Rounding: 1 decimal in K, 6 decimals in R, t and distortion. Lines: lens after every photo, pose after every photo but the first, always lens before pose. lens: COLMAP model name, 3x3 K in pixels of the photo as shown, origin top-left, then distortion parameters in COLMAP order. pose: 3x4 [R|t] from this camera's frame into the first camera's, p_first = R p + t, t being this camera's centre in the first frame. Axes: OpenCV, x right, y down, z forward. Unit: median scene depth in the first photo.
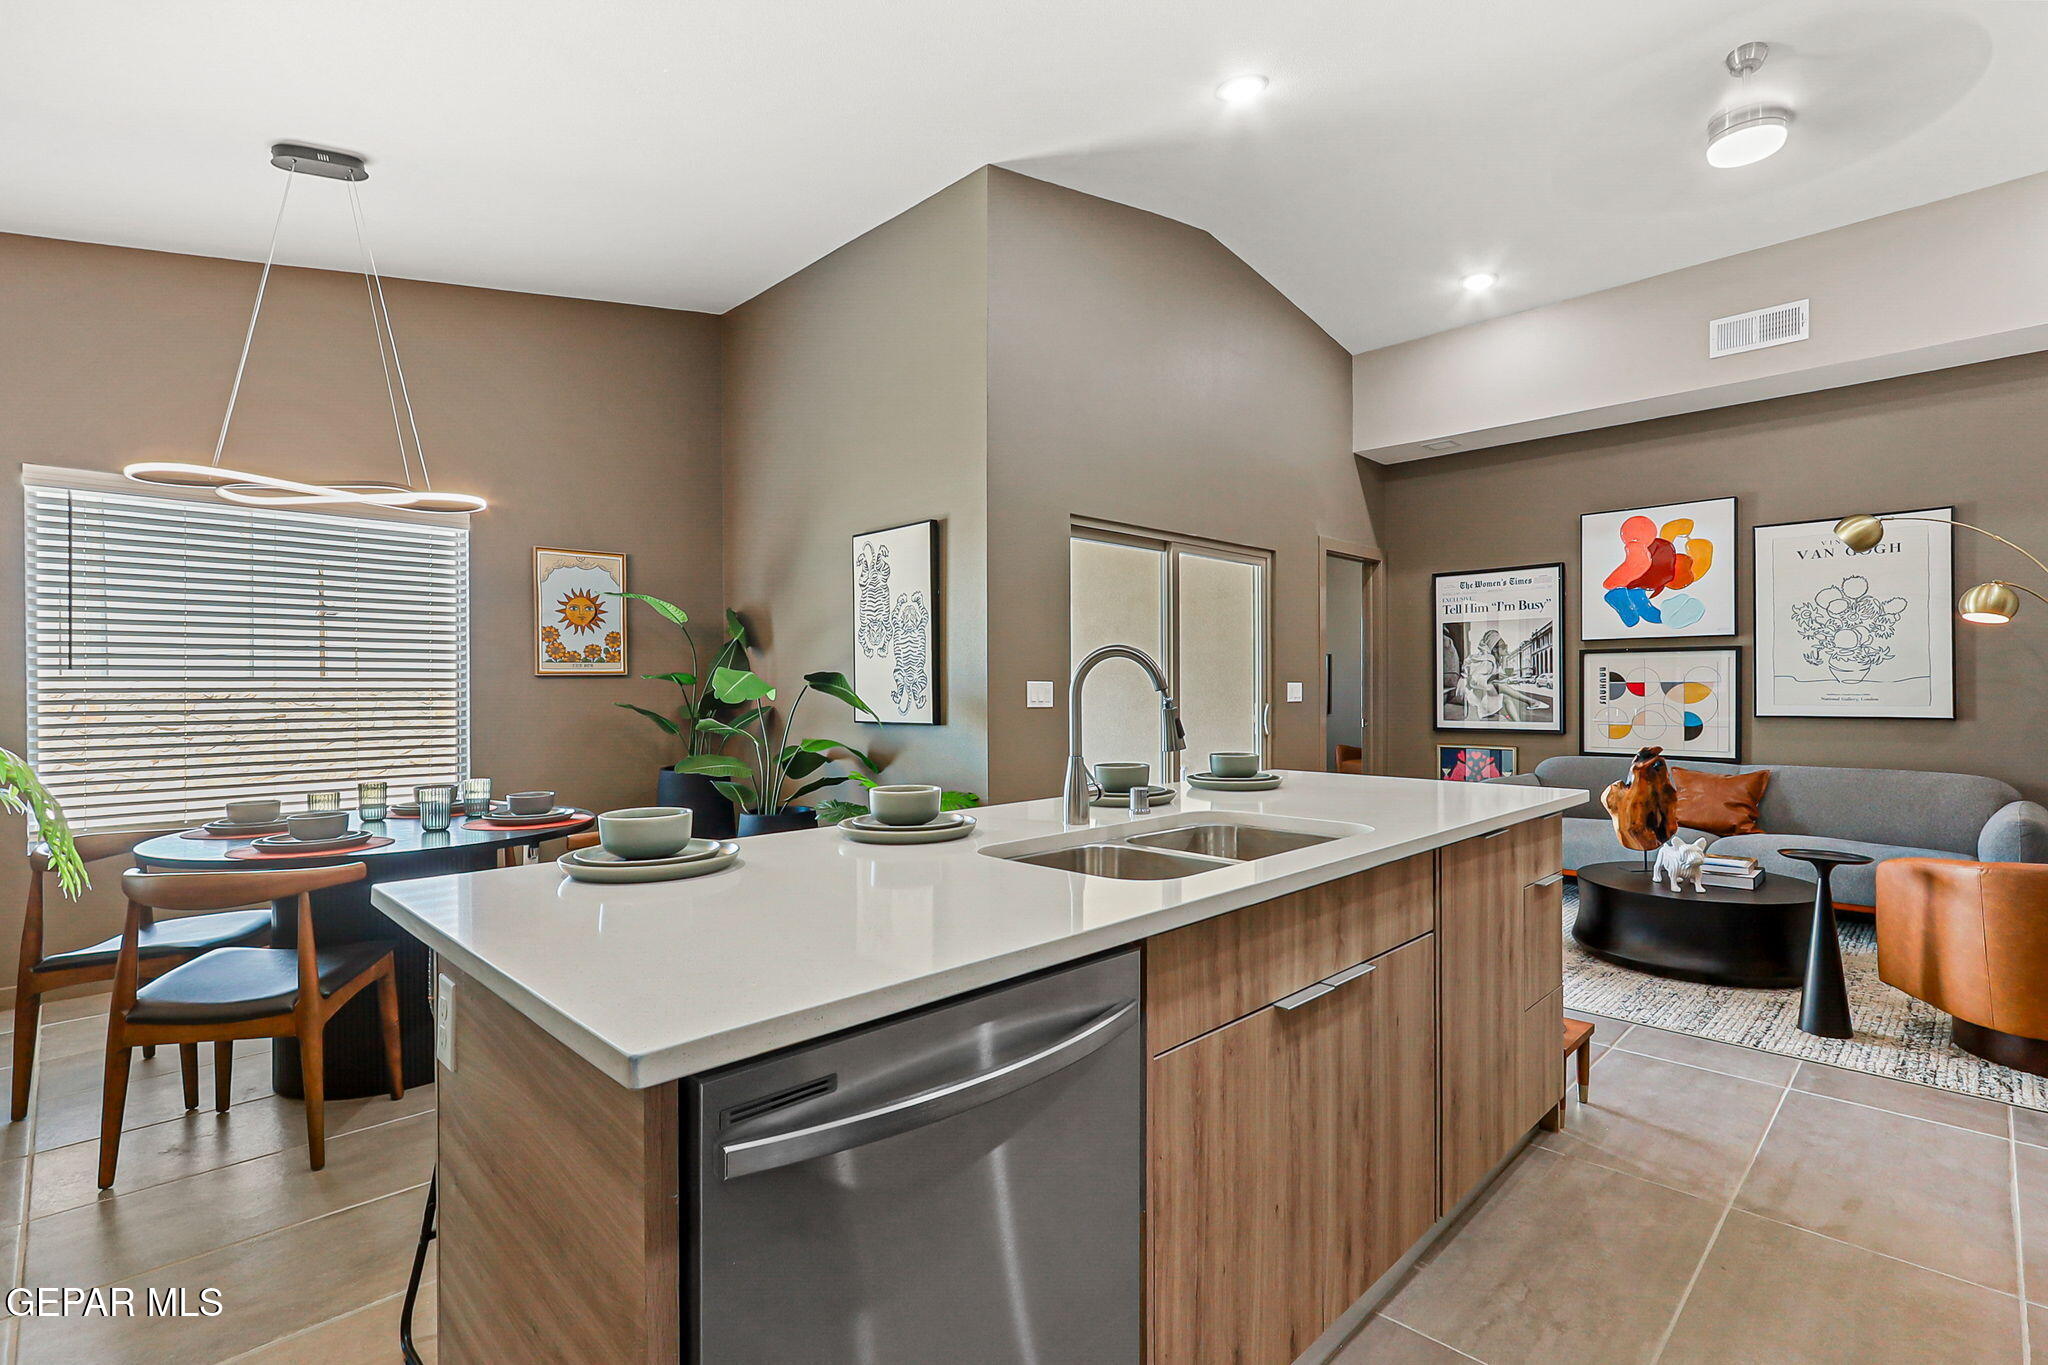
lens RADIAL K [[955.3, 0, 1032.8], [0, 955.3, 684.8], [0, 0, 1]] dist [0.002319, 0.003351]
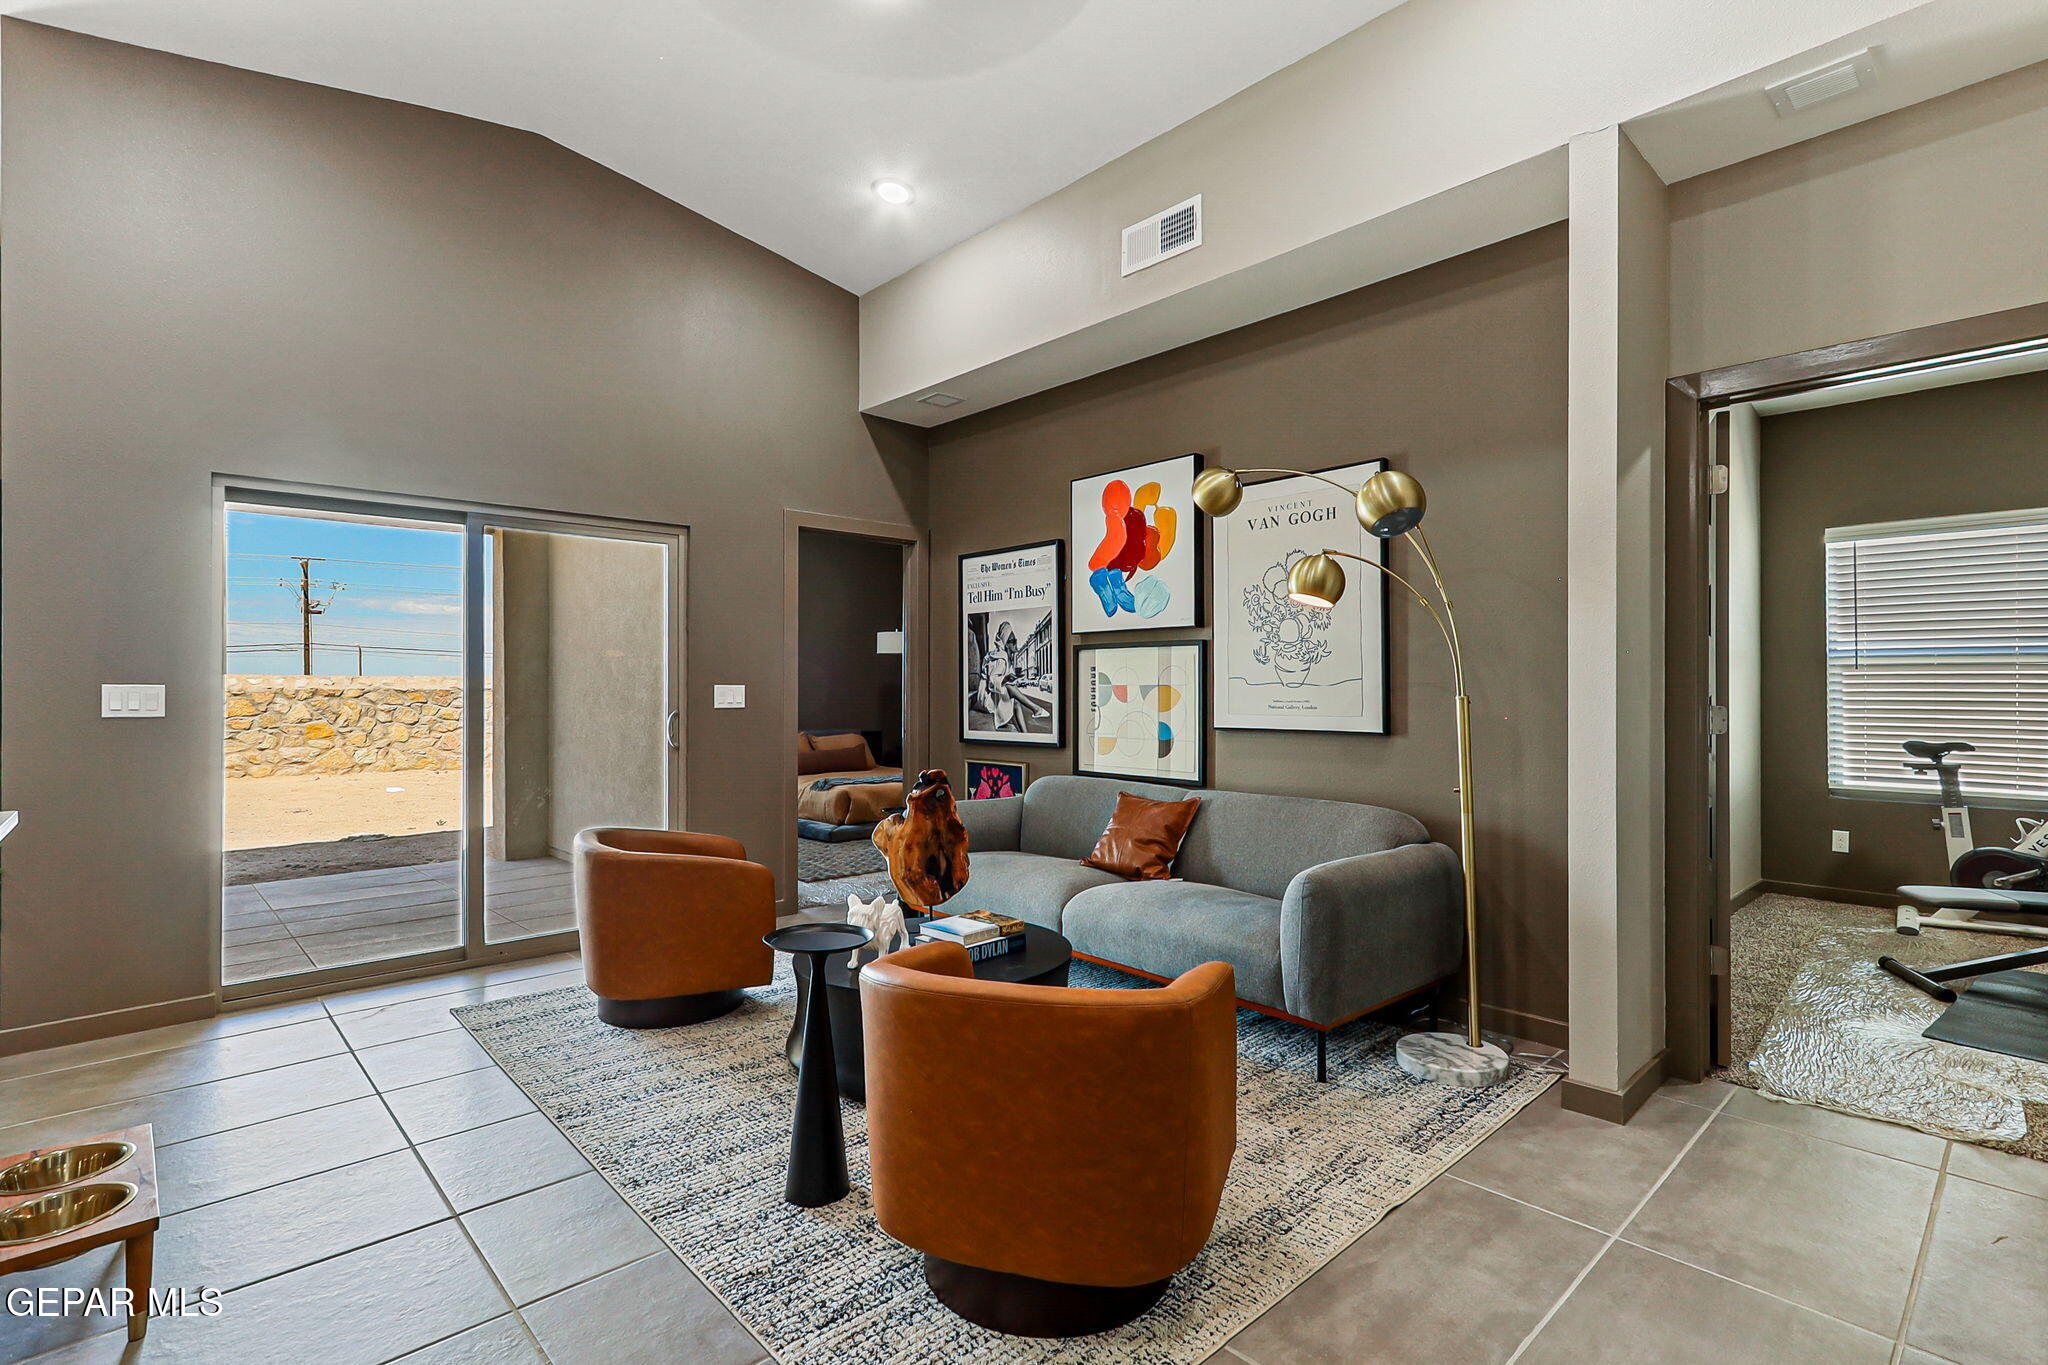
lens RADIAL K [[955.3, 0, 1028.9], [0, 955.3, 679.9], [0, 0, 1]] dist [0.002319, 0.003351]
pose [[0.999044, 0.001620, -0.043697, 0.601617], [-0.001810, 0.999989, -0.004296, -0.003657], [0.043689, 0.004371, 0.999036, 0.189479]]
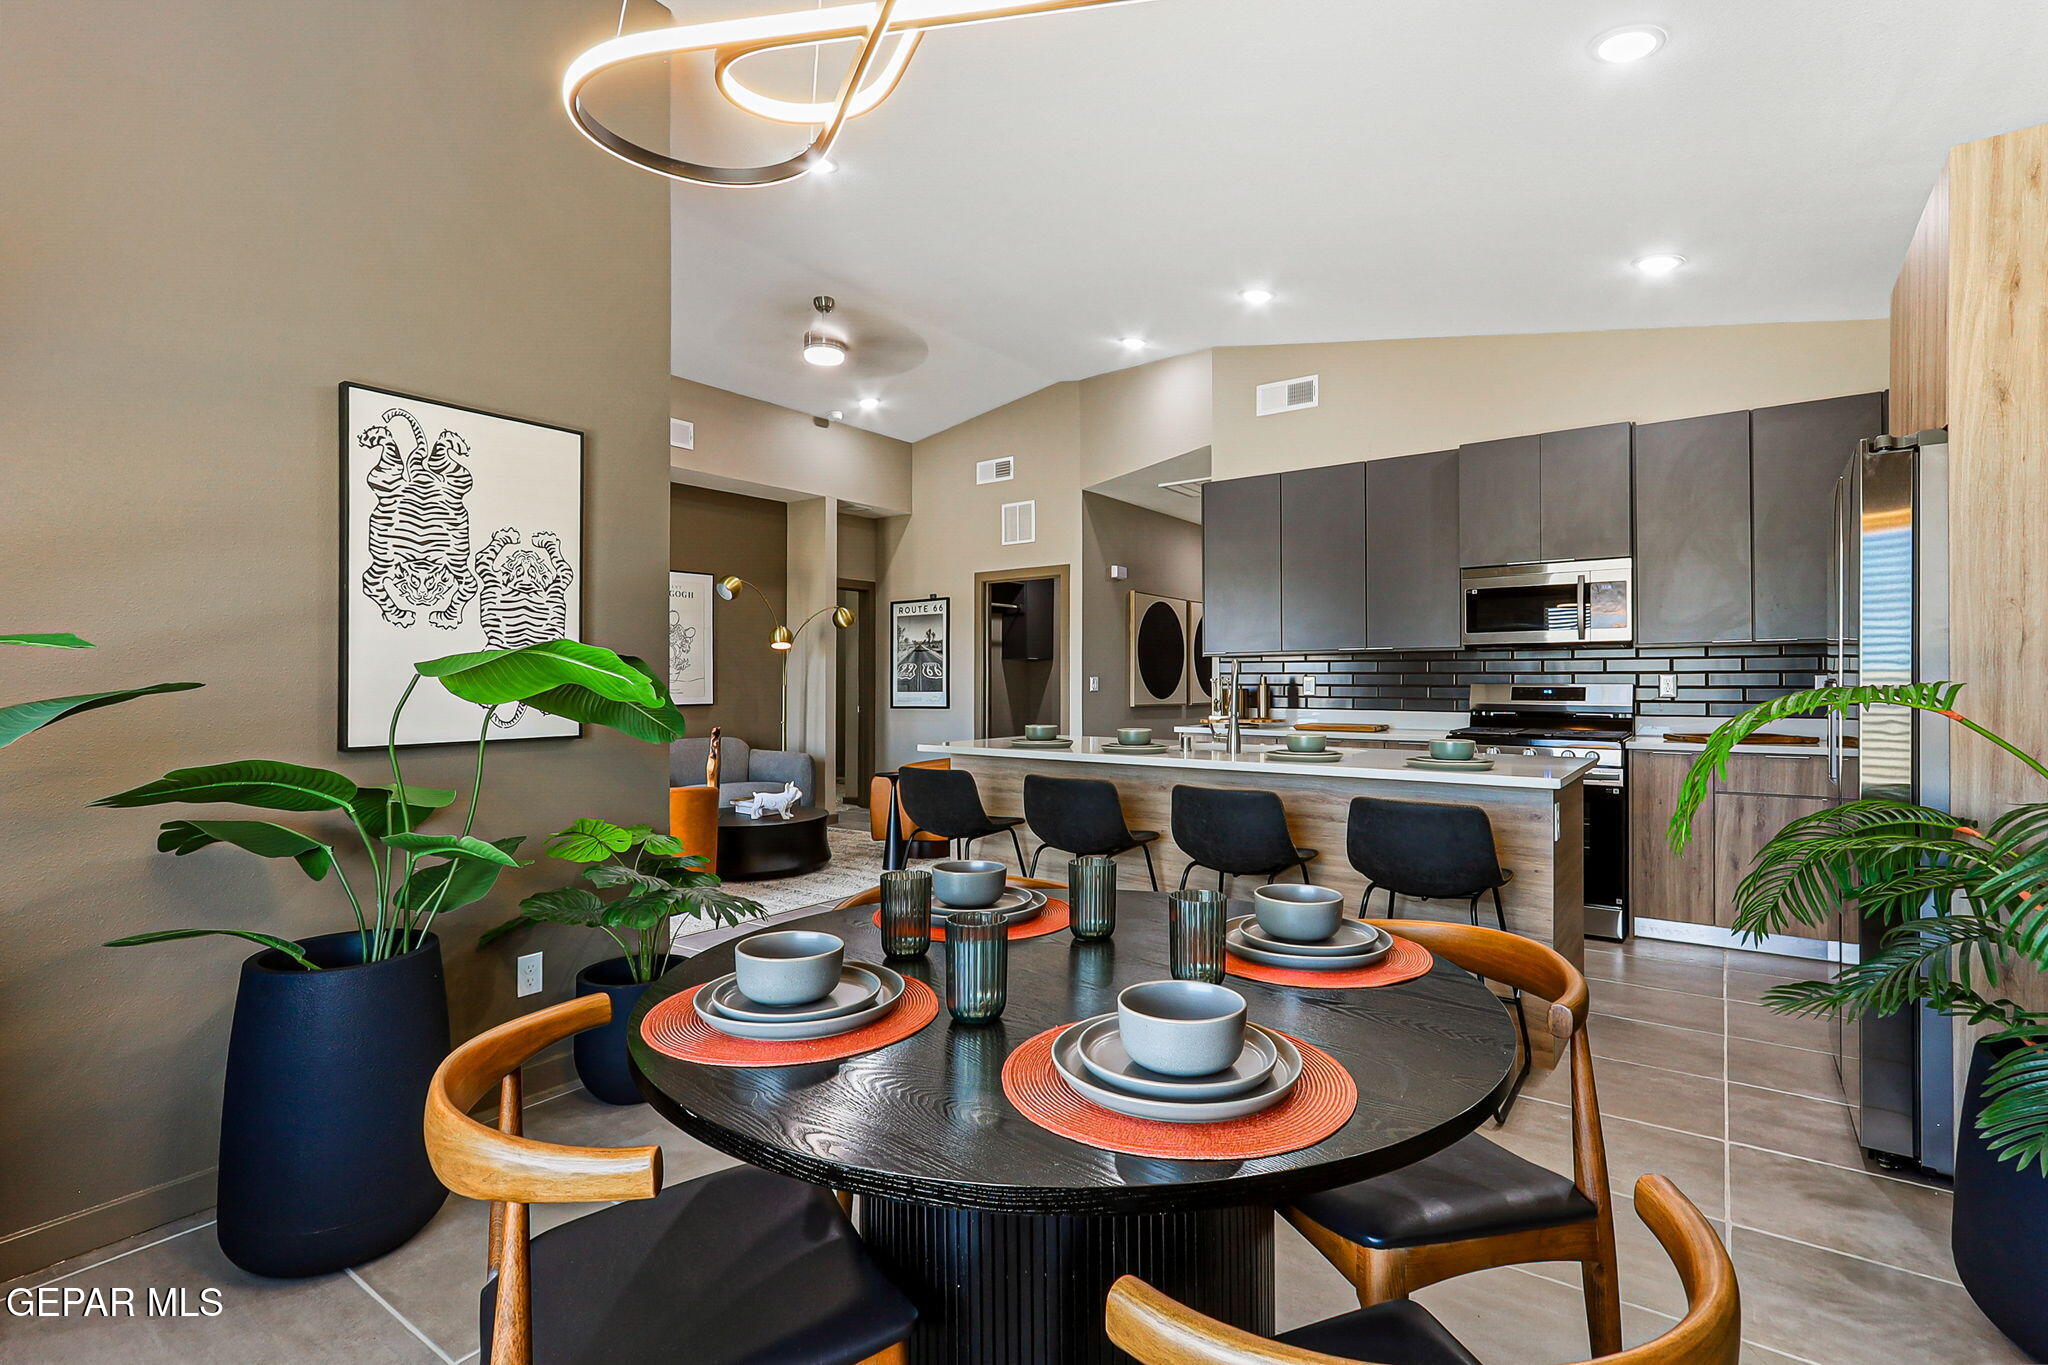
lens RADIAL K [[955.3, 0, 1037.5], [0, 955.3, 665.6], [0, 0, 1]] dist [0.002319, 0.003351]
pose [[-0.159226, 0.021229, 0.987014, -0.623805], [0.004224, 0.999774, -0.020822, 0.004988], [-0.987233, 0.000854, -0.159280, 0.604094]]
